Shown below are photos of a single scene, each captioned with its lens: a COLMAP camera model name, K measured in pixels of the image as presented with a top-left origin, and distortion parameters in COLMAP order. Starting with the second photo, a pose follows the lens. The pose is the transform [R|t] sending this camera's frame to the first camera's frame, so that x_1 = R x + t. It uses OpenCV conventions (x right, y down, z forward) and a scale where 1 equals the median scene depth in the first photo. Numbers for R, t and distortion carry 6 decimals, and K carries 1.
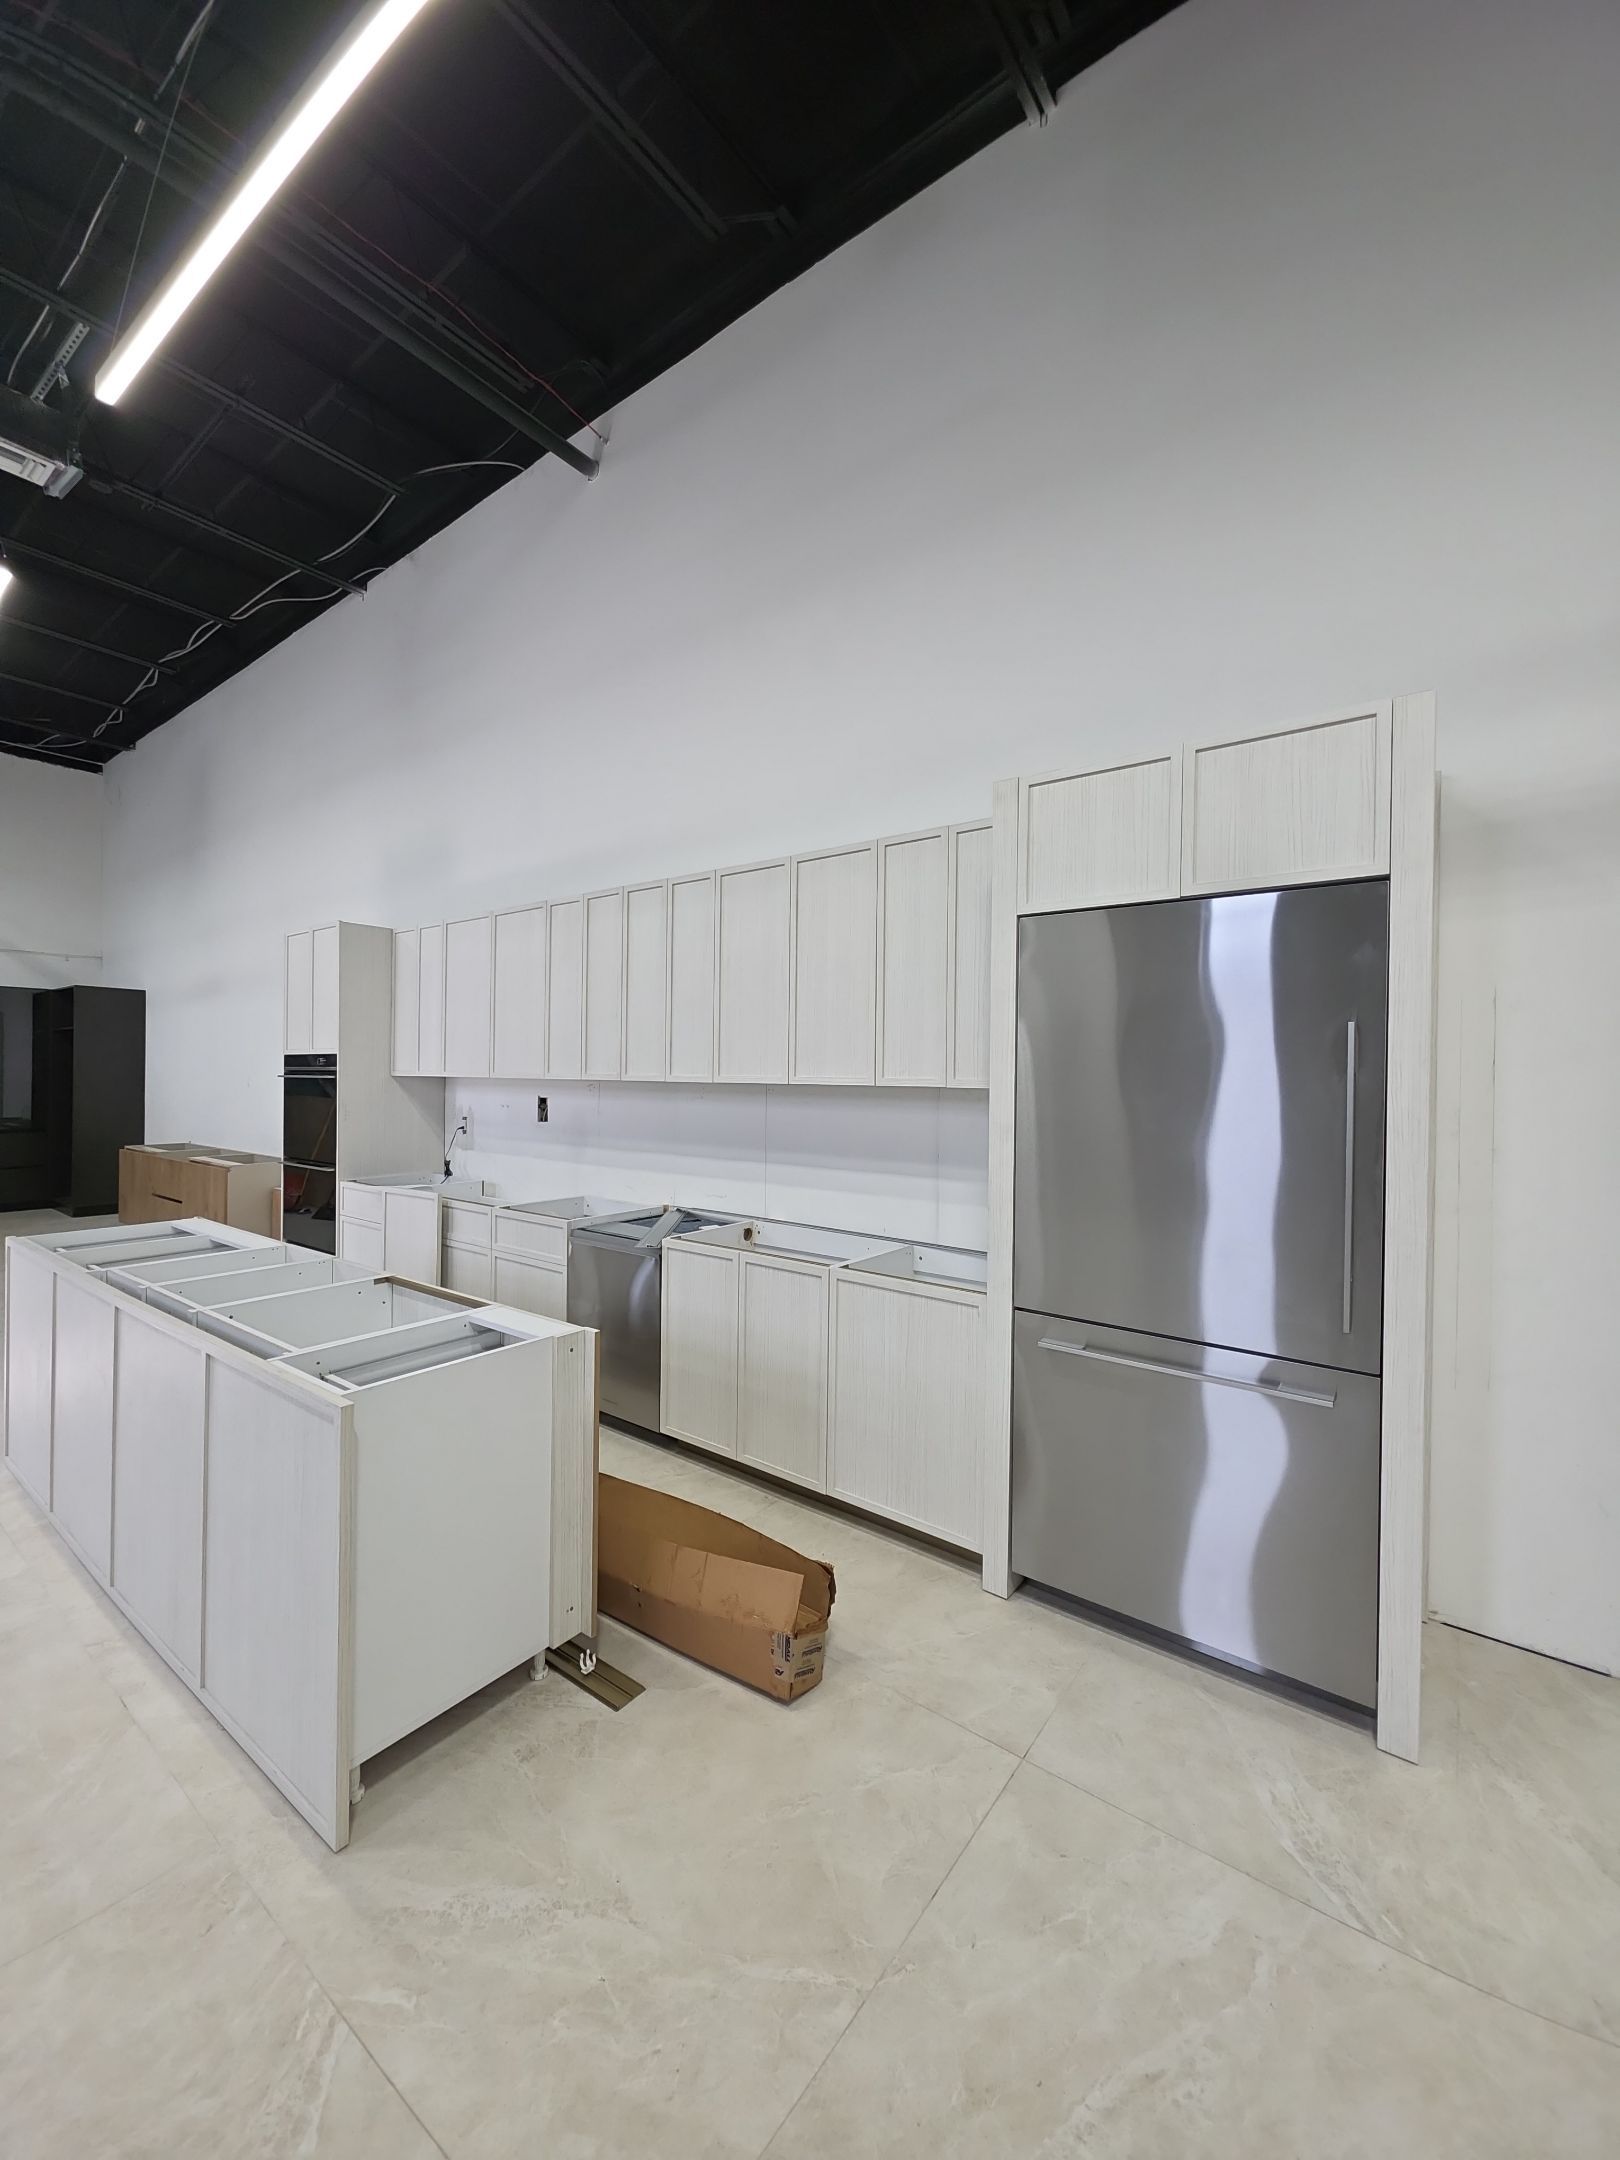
lens RADIAL K [[854.7, 0, 816.4], [0, 854.7, 1080.0], [0, 0, 1]] dist [0.016564, -0.010058]
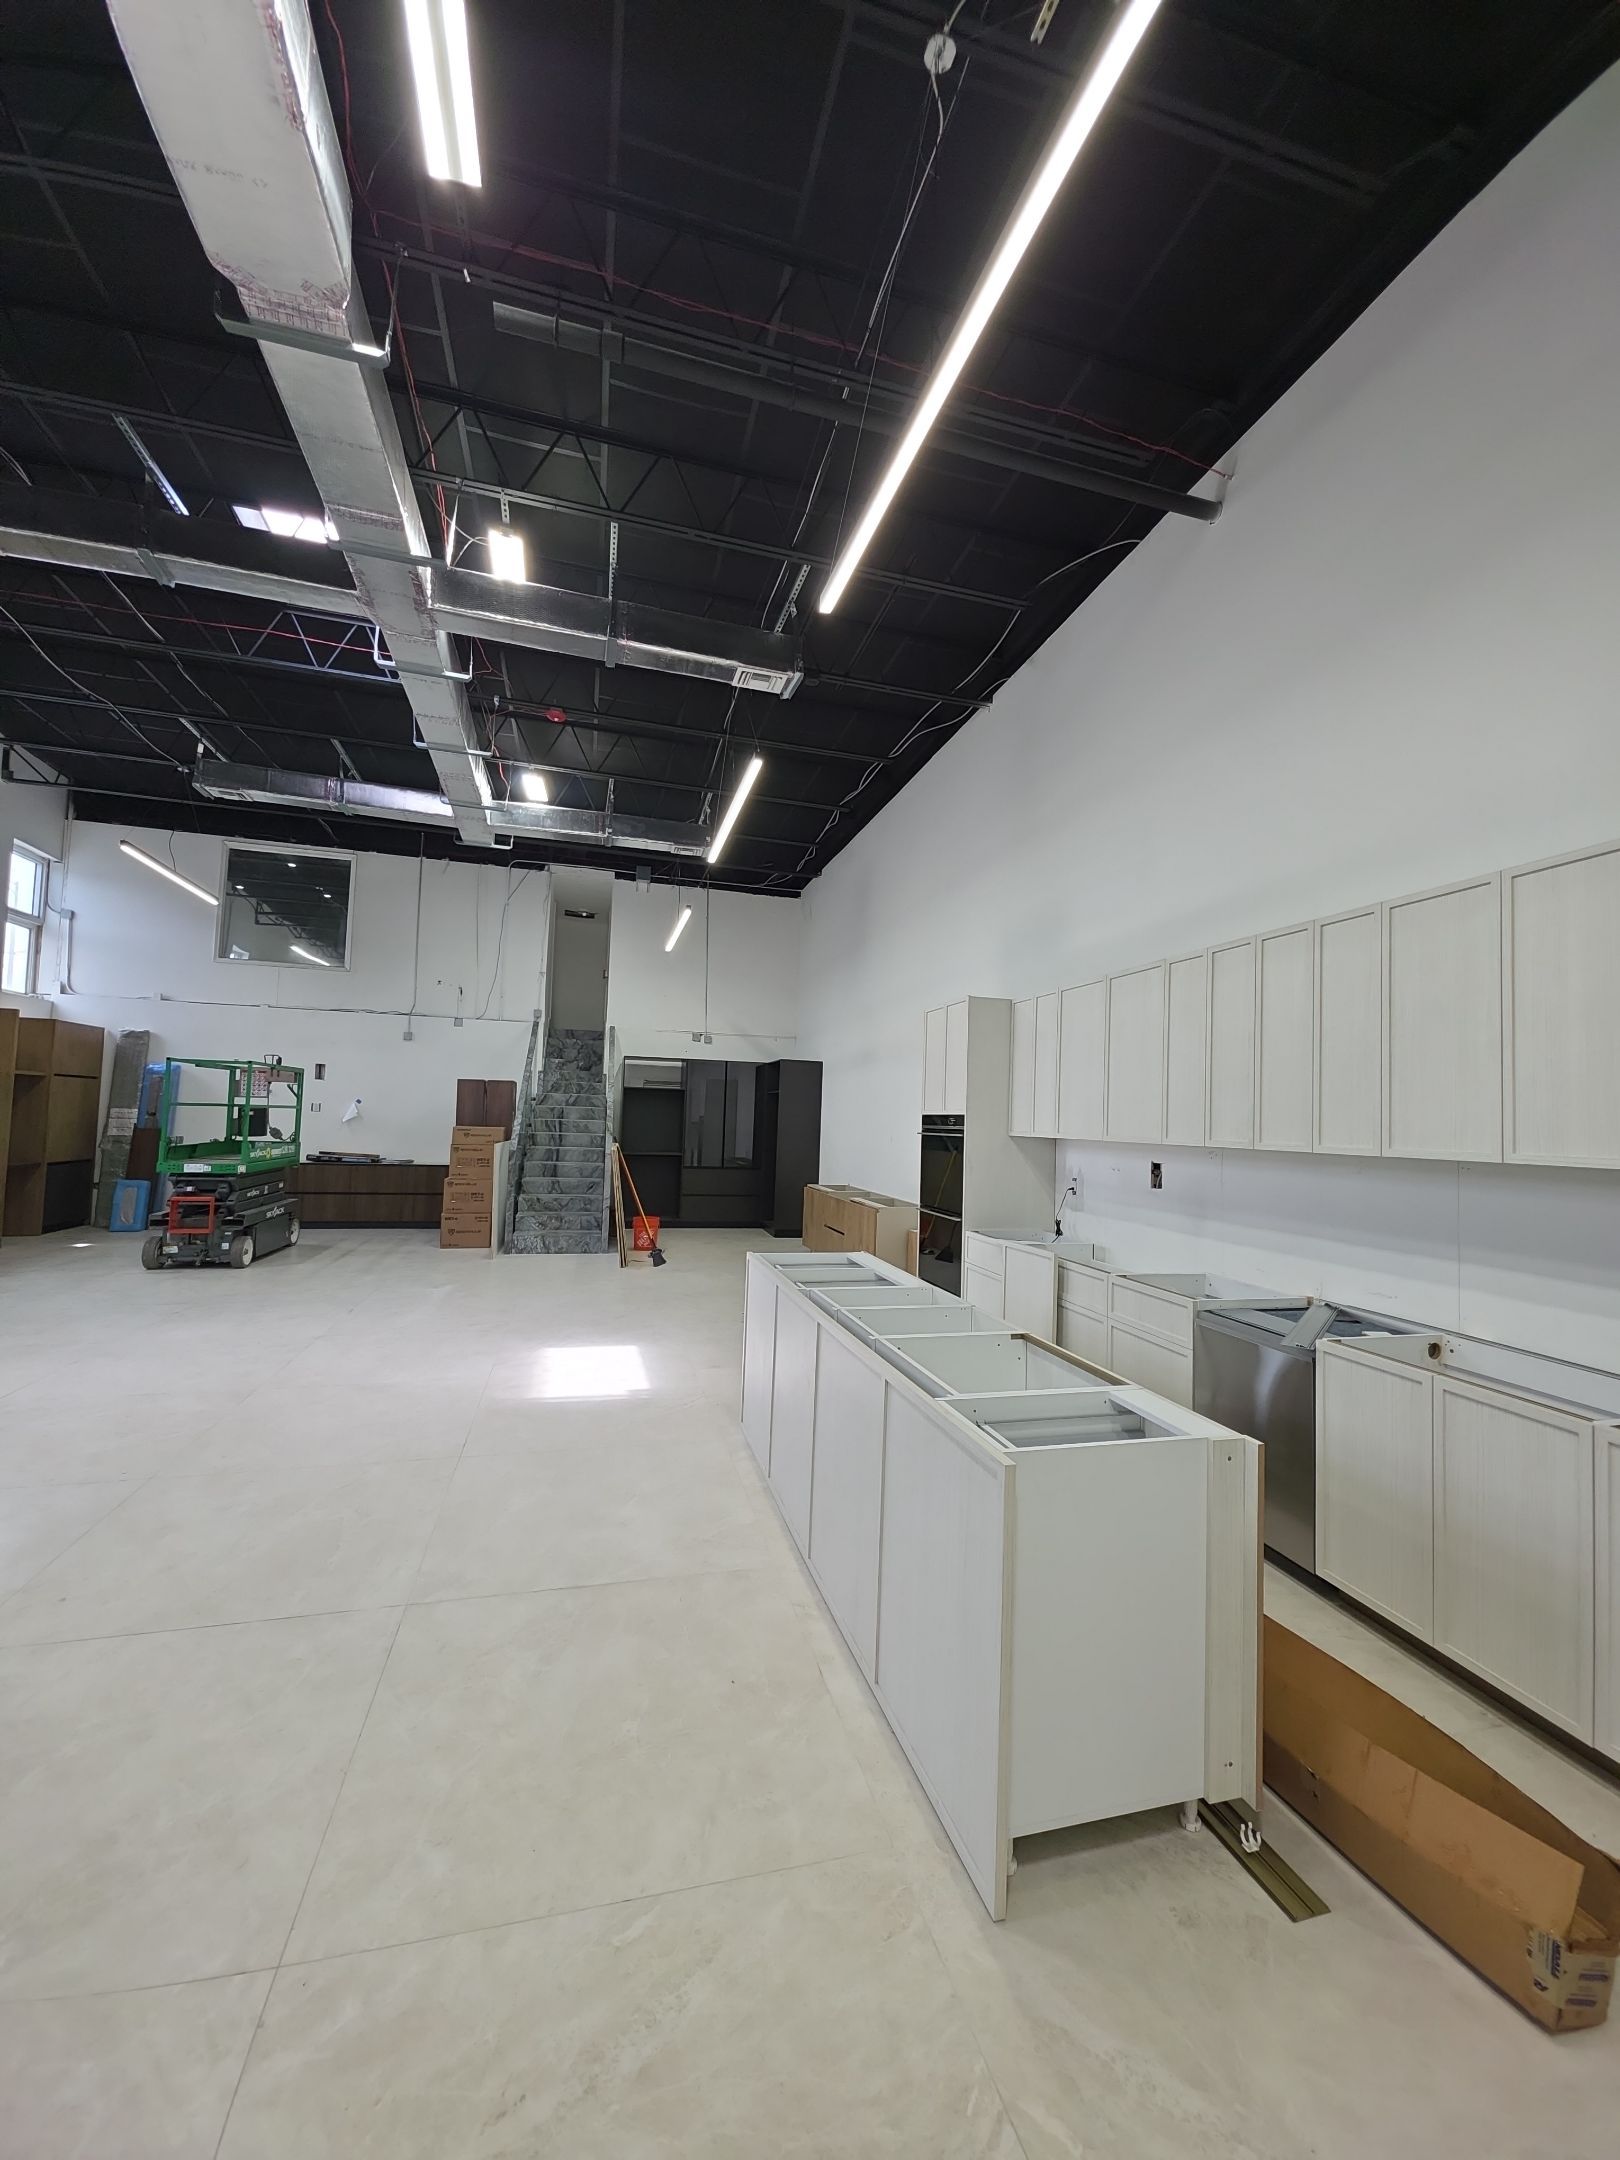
lens RADIAL K [[854.7, 0, 816.4], [0, 854.7, 1080.0], [0, 0, 1]] dist [0.016564, -0.010058]
pose [[0.790724, -0.013428, -0.612025, -0.045569], [-0.028833, 0.997833, -0.059144, -0.005936], [0.611493, 0.064413, 0.788624, 0.010307]]
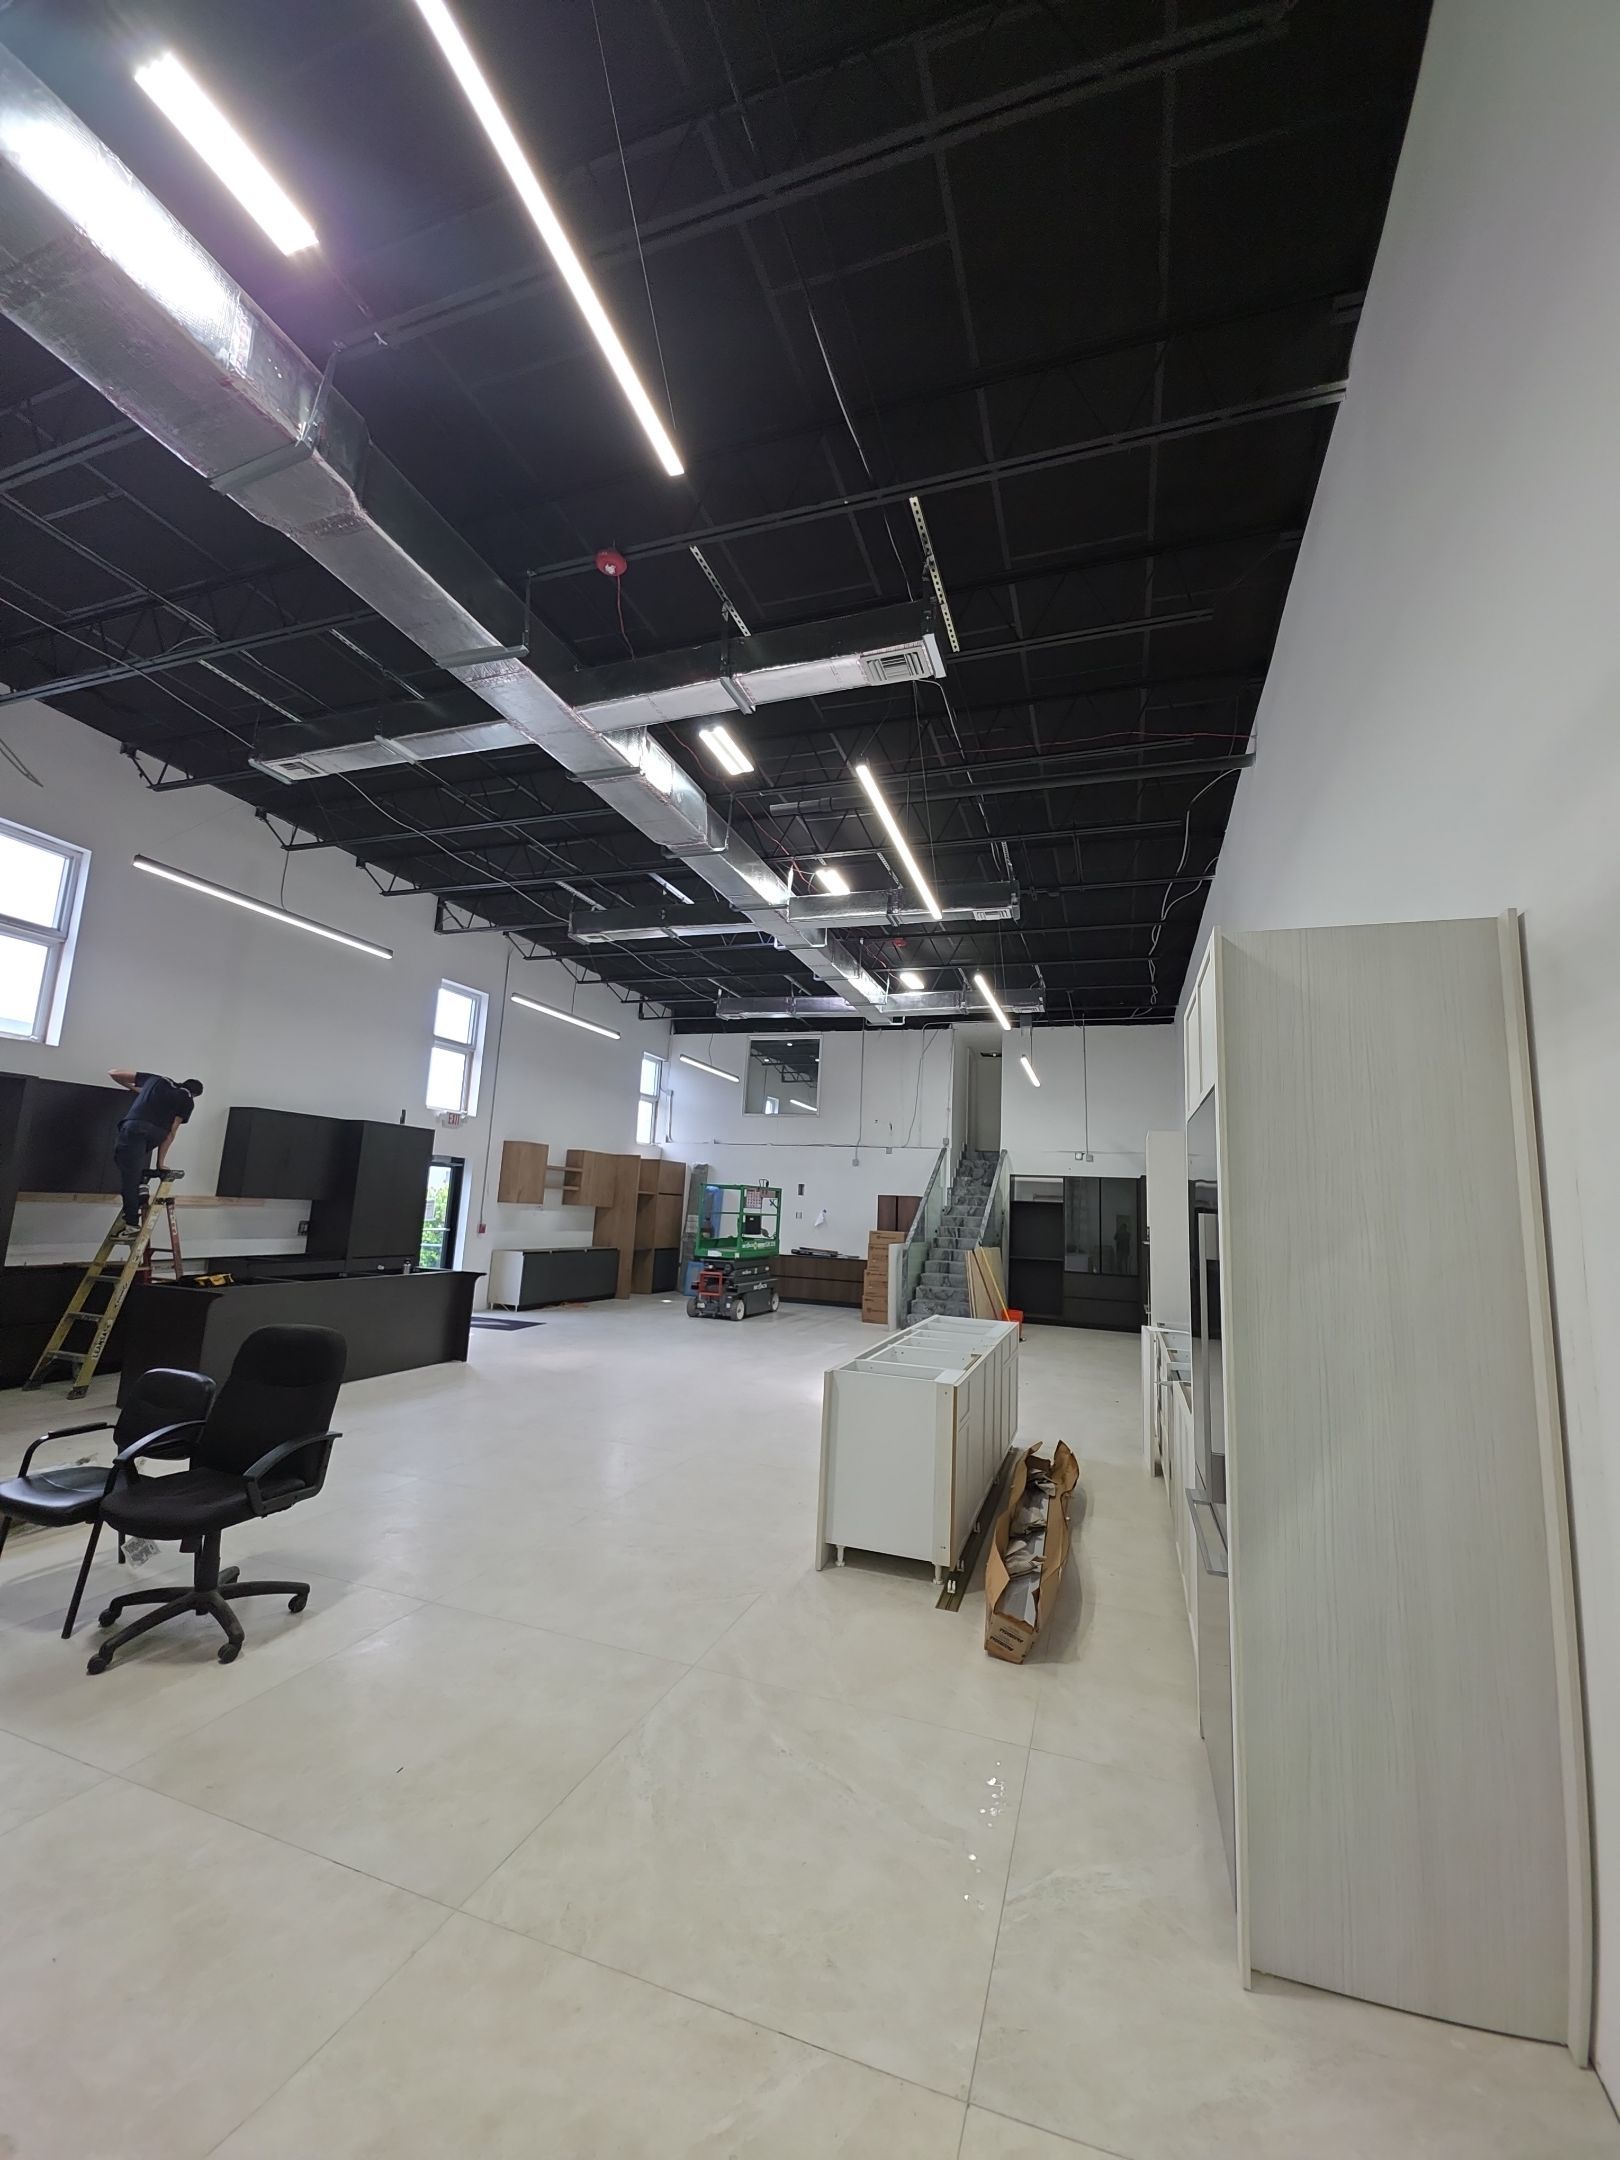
lens RADIAL K [[854.7, 0, 816.4], [0, 854.7, 1080.0], [0, 0, 1]] dist [0.016564, -0.010058]
pose [[0.310387, -0.137913, -0.940553, 0.873350], [-0.049170, 0.985766, -0.160769, -0.023711], [0.949338, 0.096148, 0.299188, 0.079383]]
